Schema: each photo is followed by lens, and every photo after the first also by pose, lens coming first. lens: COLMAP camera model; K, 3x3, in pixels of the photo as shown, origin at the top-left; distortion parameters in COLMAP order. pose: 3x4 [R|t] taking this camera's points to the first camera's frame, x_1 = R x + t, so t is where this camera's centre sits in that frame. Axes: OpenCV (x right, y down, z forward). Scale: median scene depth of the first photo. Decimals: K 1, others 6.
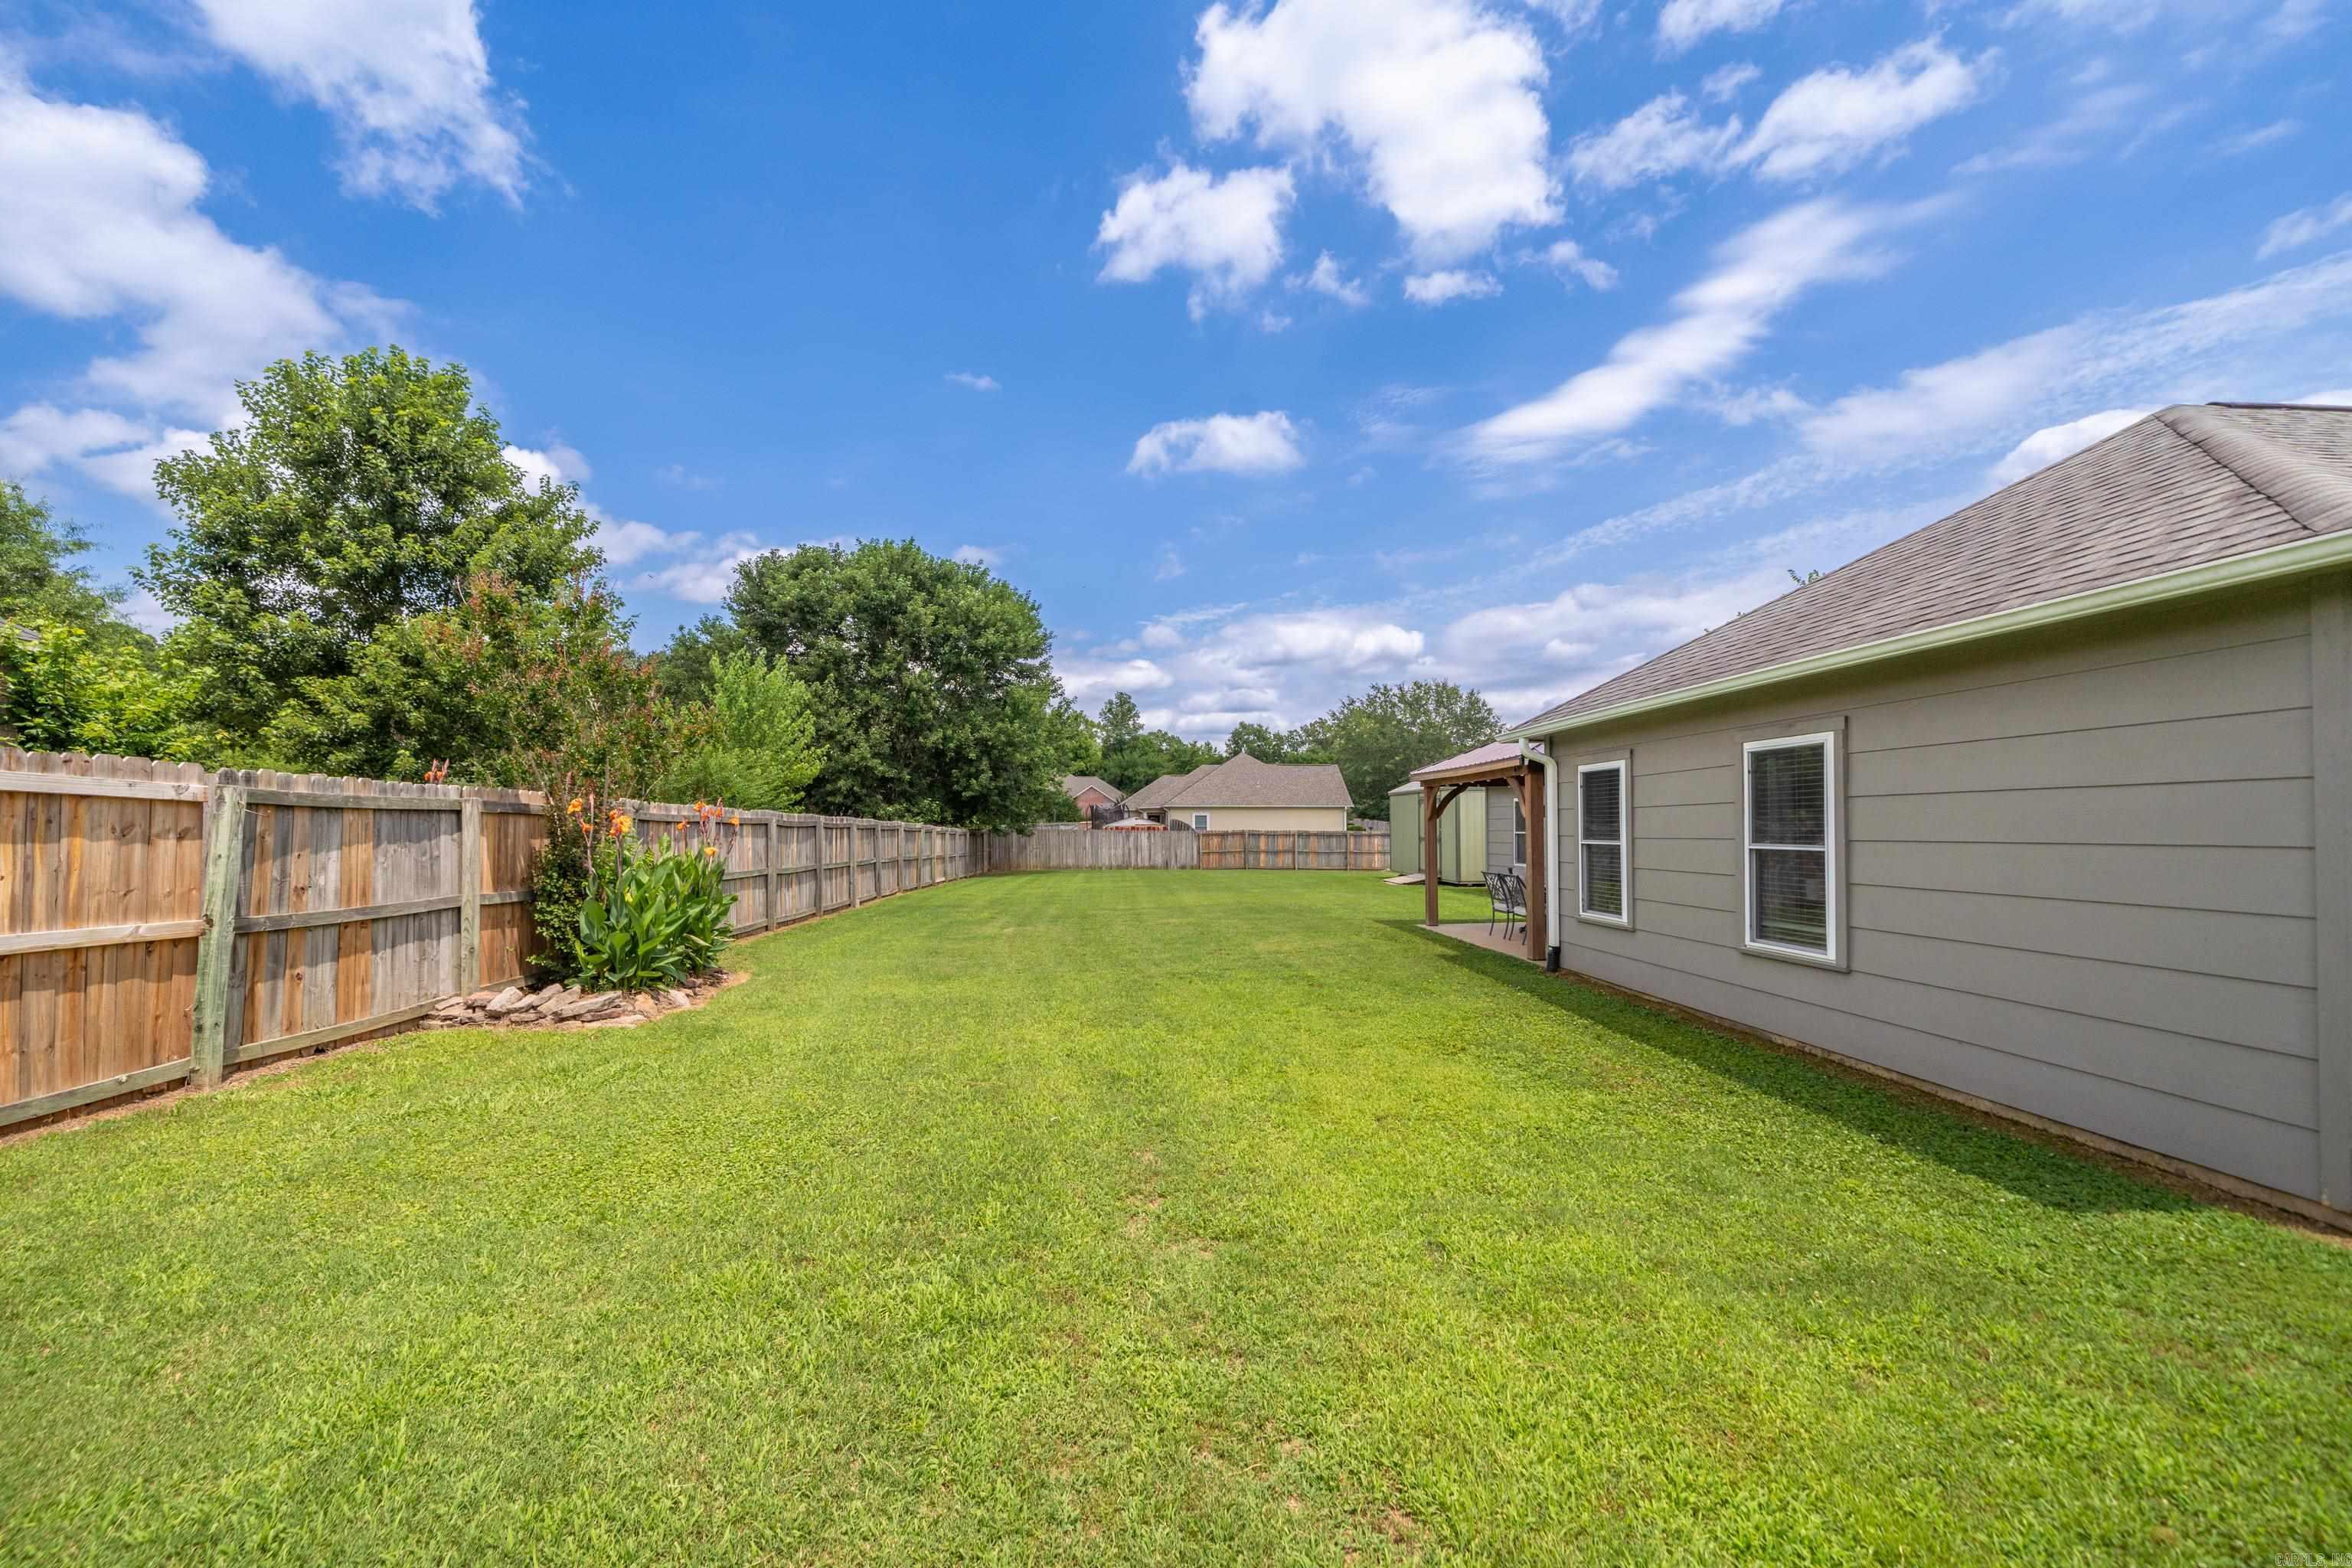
lens RADIAL K [[943.8, 0, 1183.3], [0, 943.8, 791.6], [0, 0, 1]] dist [-0.000704, -0.000334]
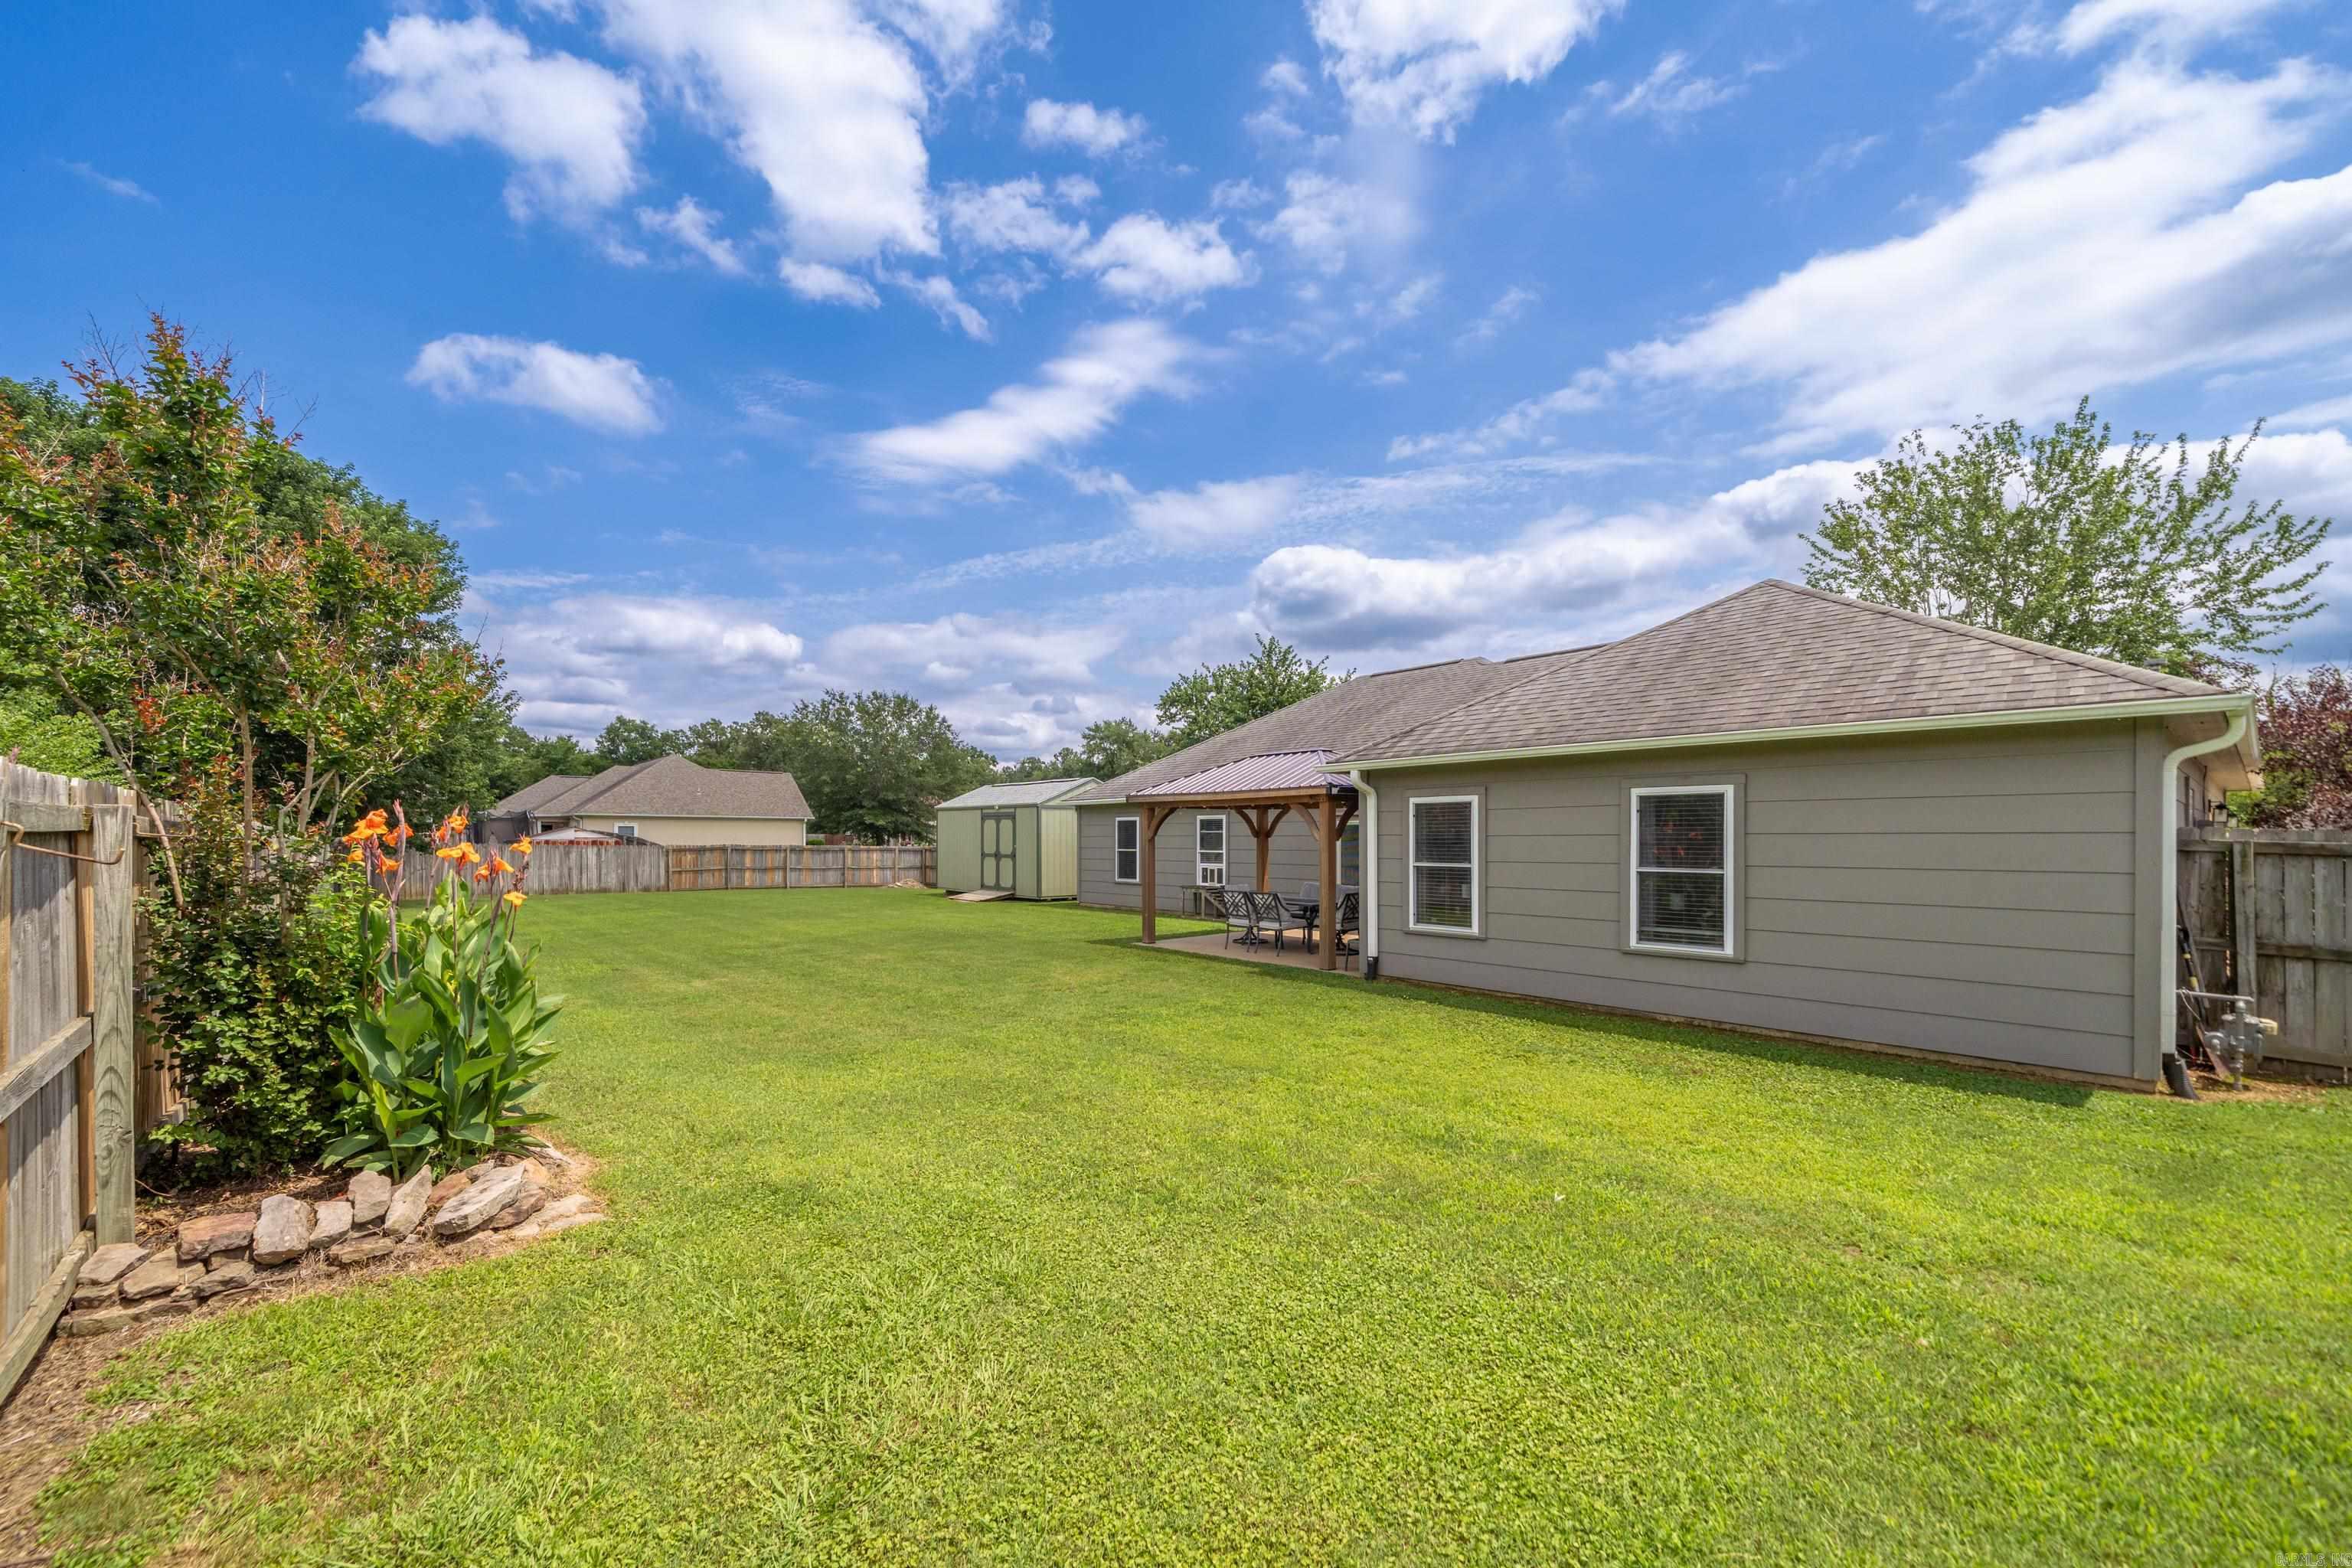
lens RADIAL K [[930.4, 0, 1183.8], [0, 930.4, 835.2], [0, 0, 1]] dist [-0.012785, -0.000309]
pose [[0.802622, 0.005433, 0.596463, -0.107340], [-0.025536, 0.999355, 0.025259, -0.000796], [-0.595941, -0.035505, 0.802243, 0.059680]]
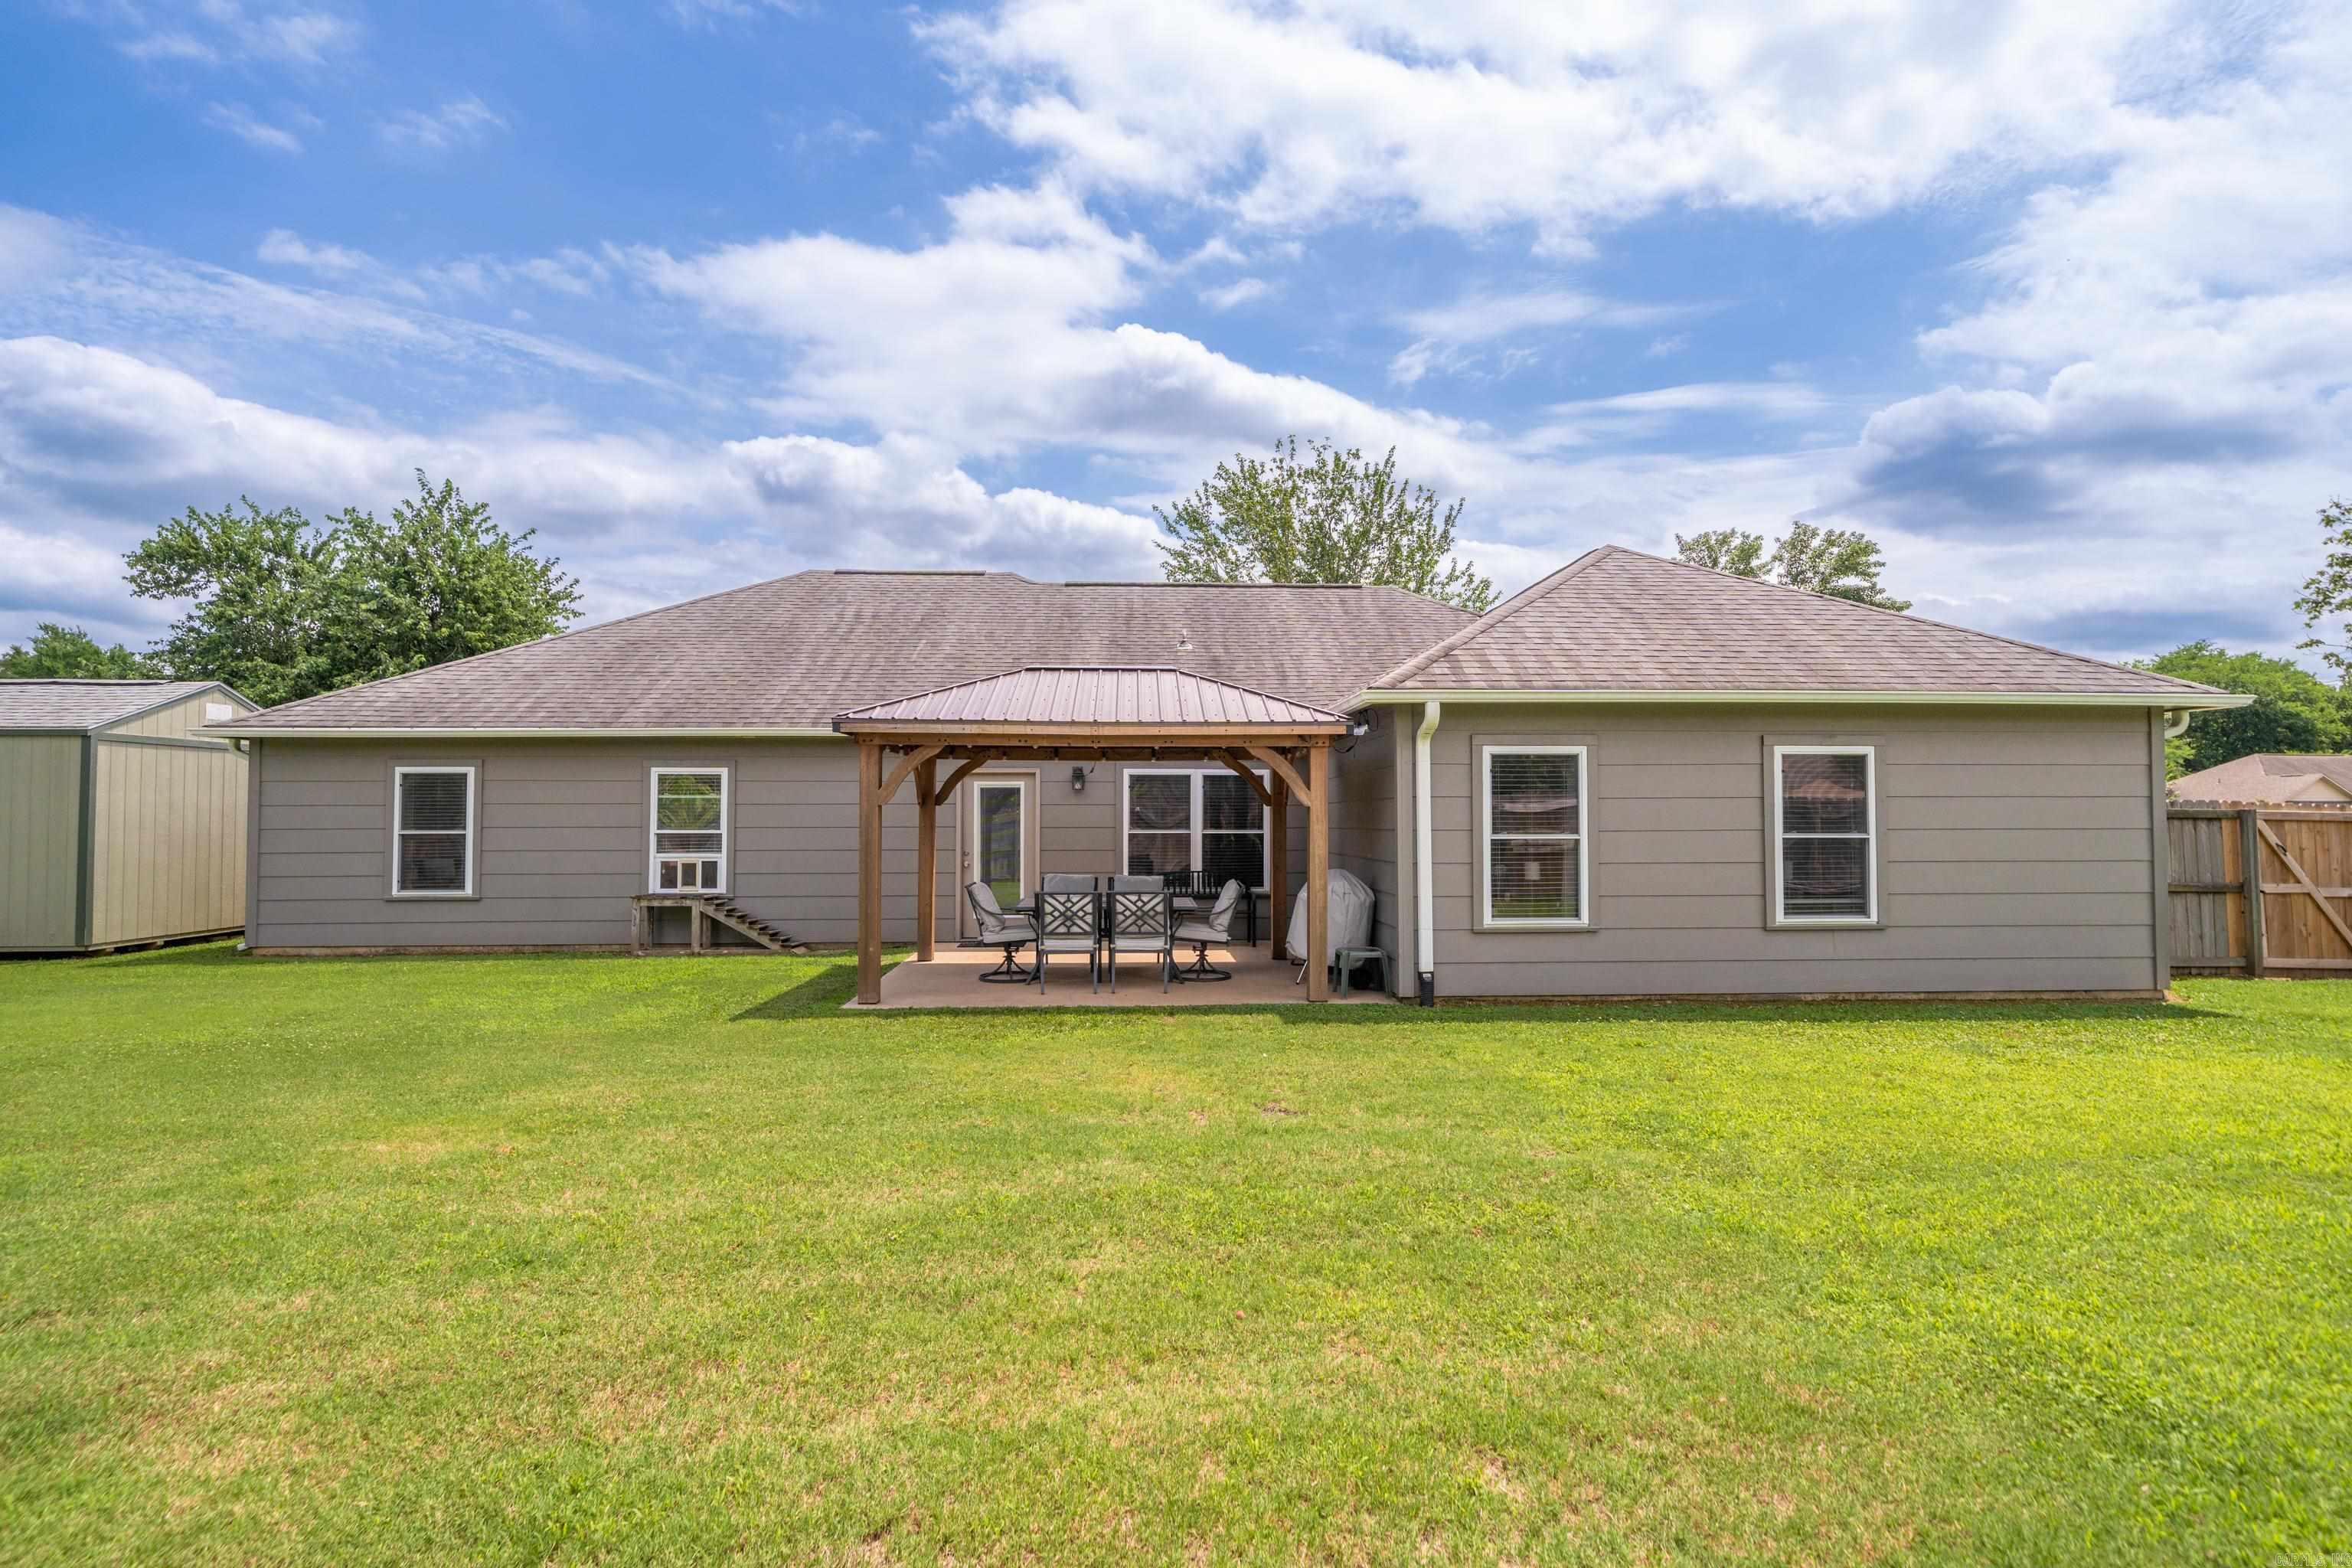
lens RADIAL K [[1092.0, 0, 1168.1], [0, 1092.0, 786.9], [0, 0, 1]] dist [0.005473, 0.001128]
pose [[0.023111, 0.031106, 0.999249, -0.123670], [-0.035183, 0.998922, -0.030282, 0.010838], [-0.999114, -0.034457, 0.024180, 0.284940]]
